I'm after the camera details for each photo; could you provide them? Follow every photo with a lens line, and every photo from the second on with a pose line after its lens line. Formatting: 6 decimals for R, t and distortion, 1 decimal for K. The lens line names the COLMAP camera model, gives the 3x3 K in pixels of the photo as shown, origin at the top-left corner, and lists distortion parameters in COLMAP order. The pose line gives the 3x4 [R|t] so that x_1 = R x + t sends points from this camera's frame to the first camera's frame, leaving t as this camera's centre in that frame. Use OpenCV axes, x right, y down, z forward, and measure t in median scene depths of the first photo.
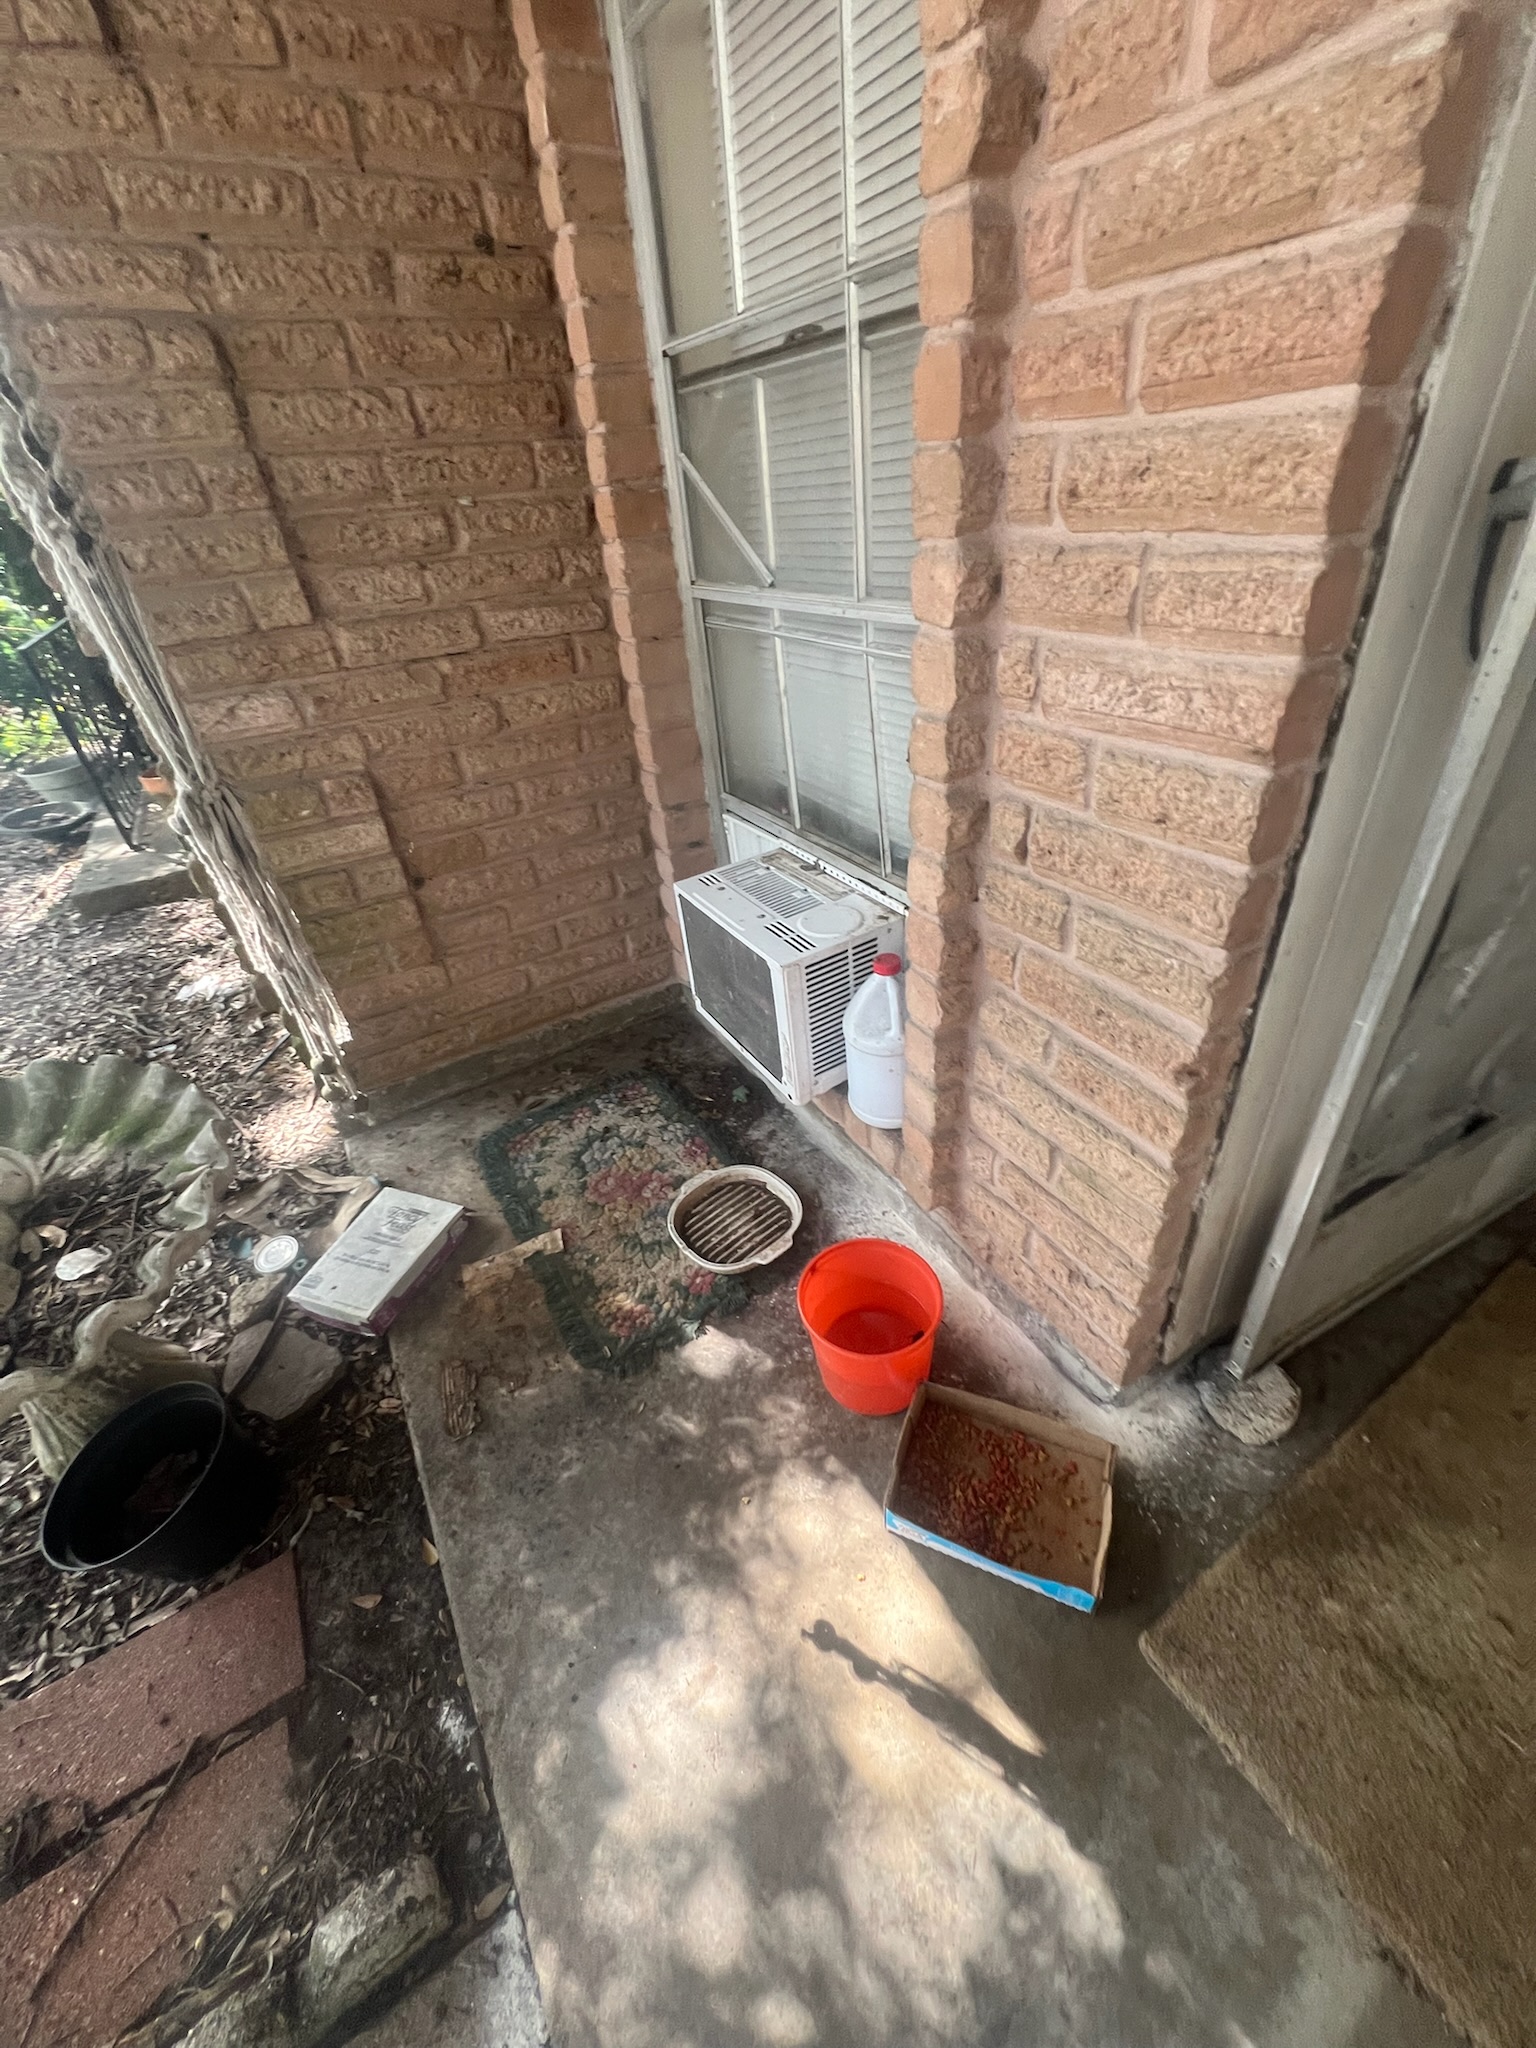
lens RADIAL K [[815.6, 0, 768.7], [0, 815.6, 1029.5], [0, 0, 1]] dist [-0.000913, -0.000265]
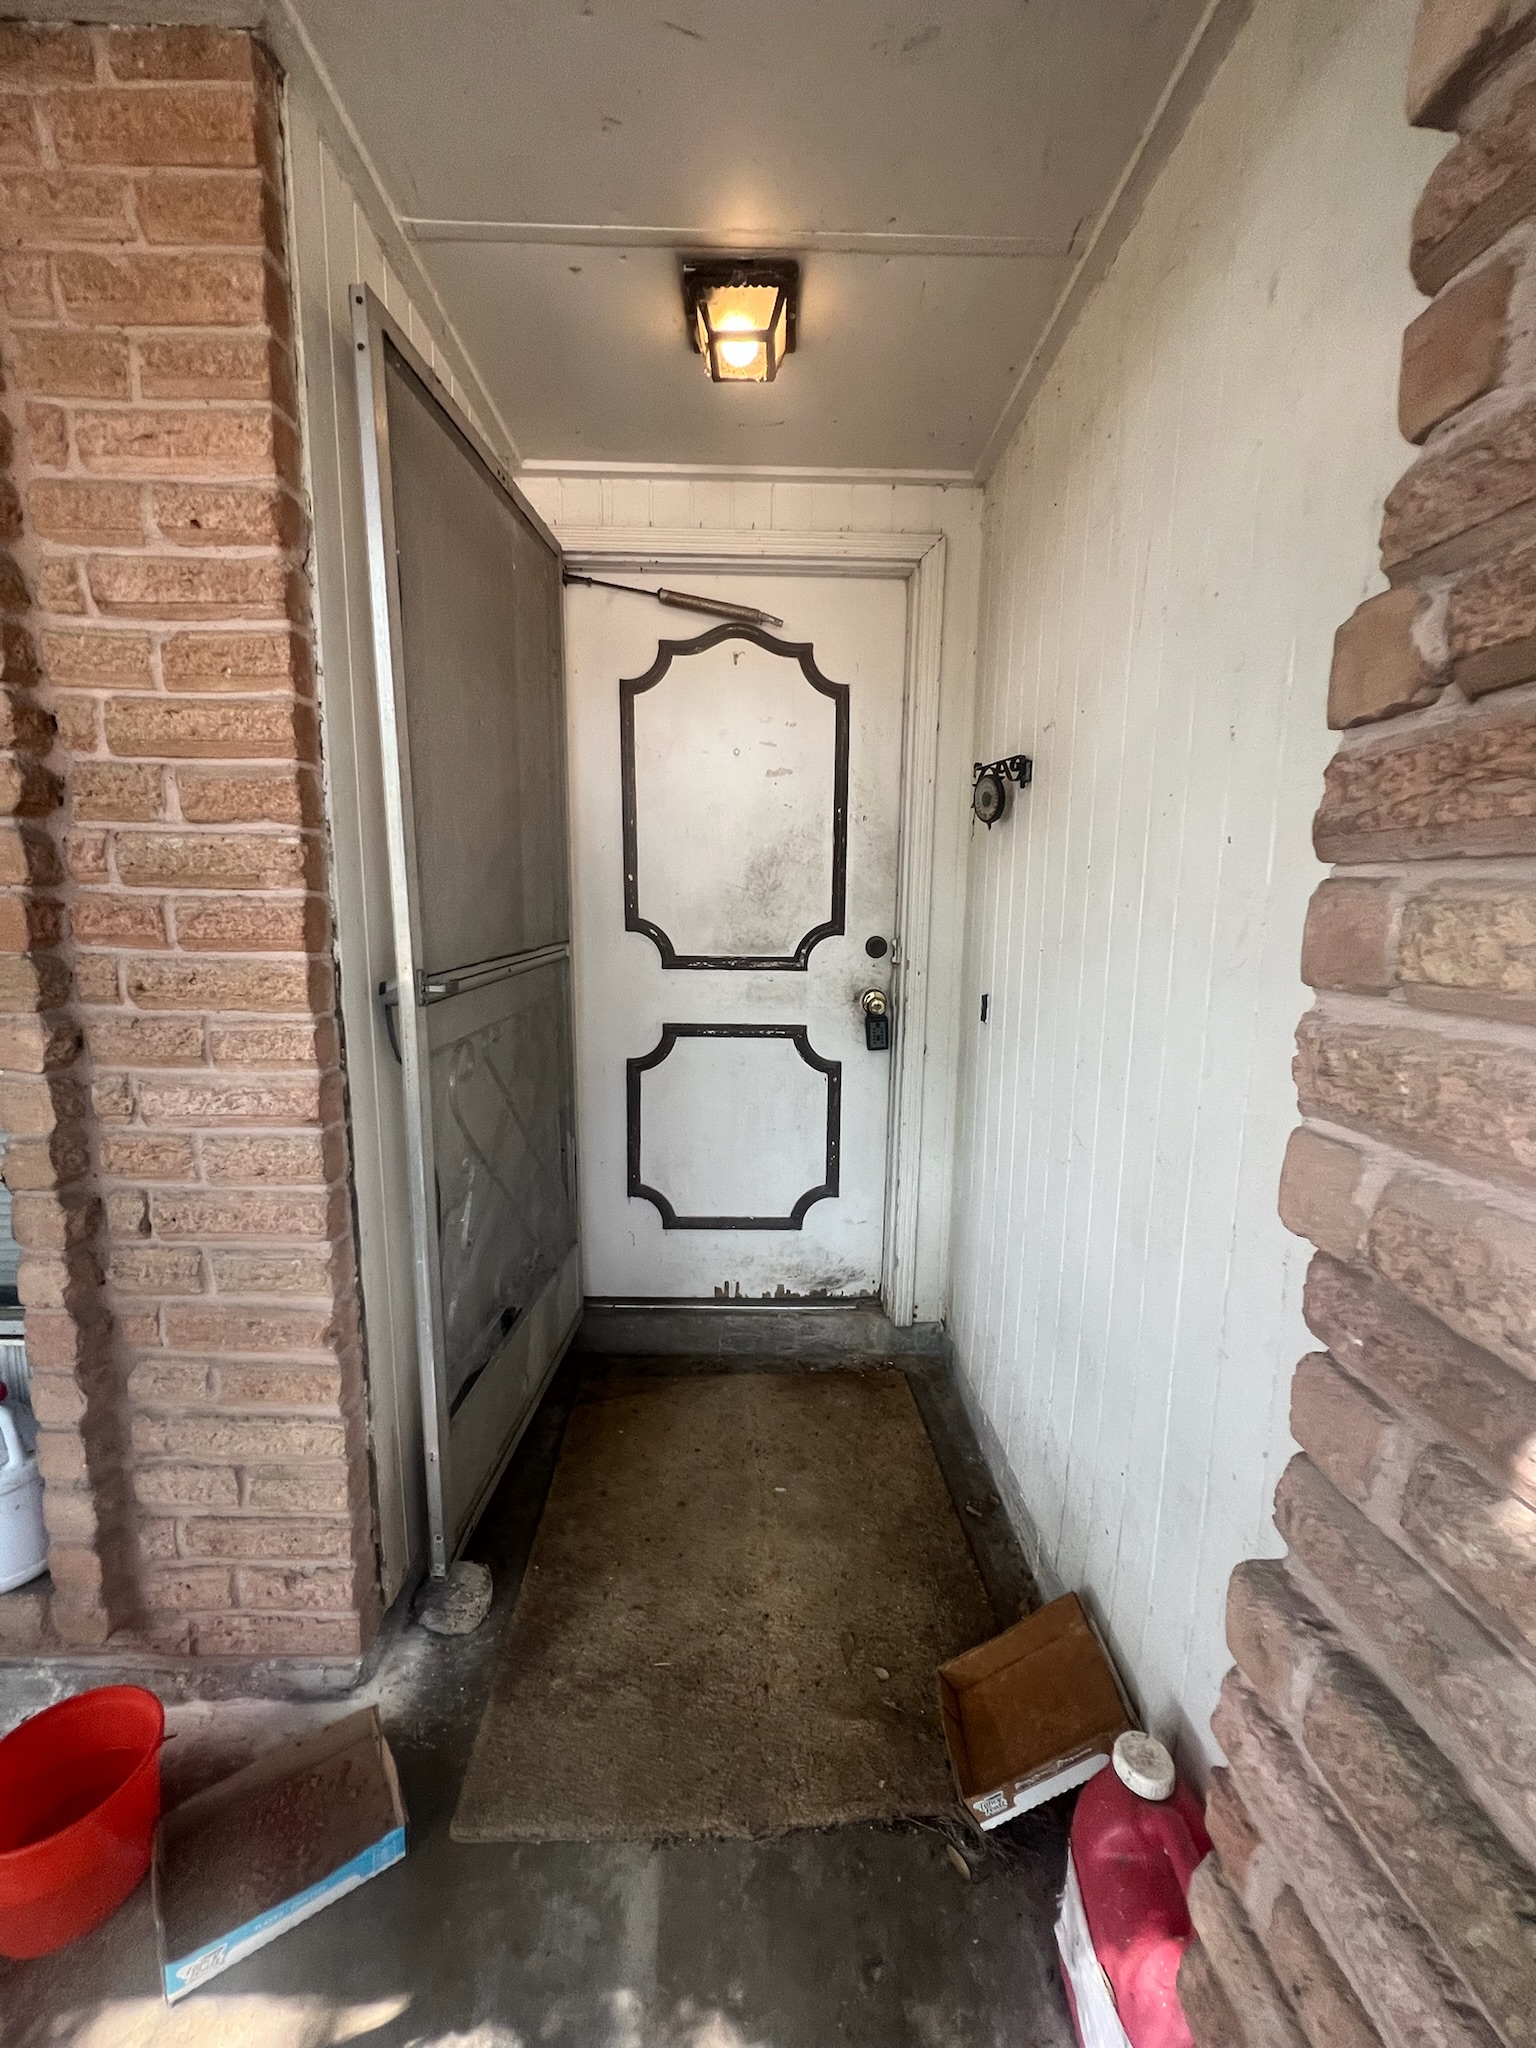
lens RADIAL K [[815.6, 0, 762.6], [0, 815.6, 1023.2], [0, 0, 1]] dist [-0.000913, -0.000265]
pose [[0.484613, -0.026482, 0.874328, -0.362142], [0.442699, 0.869505, -0.219038, 0.232478], [-0.754432, 0.493213, 0.433097, -0.469655]]
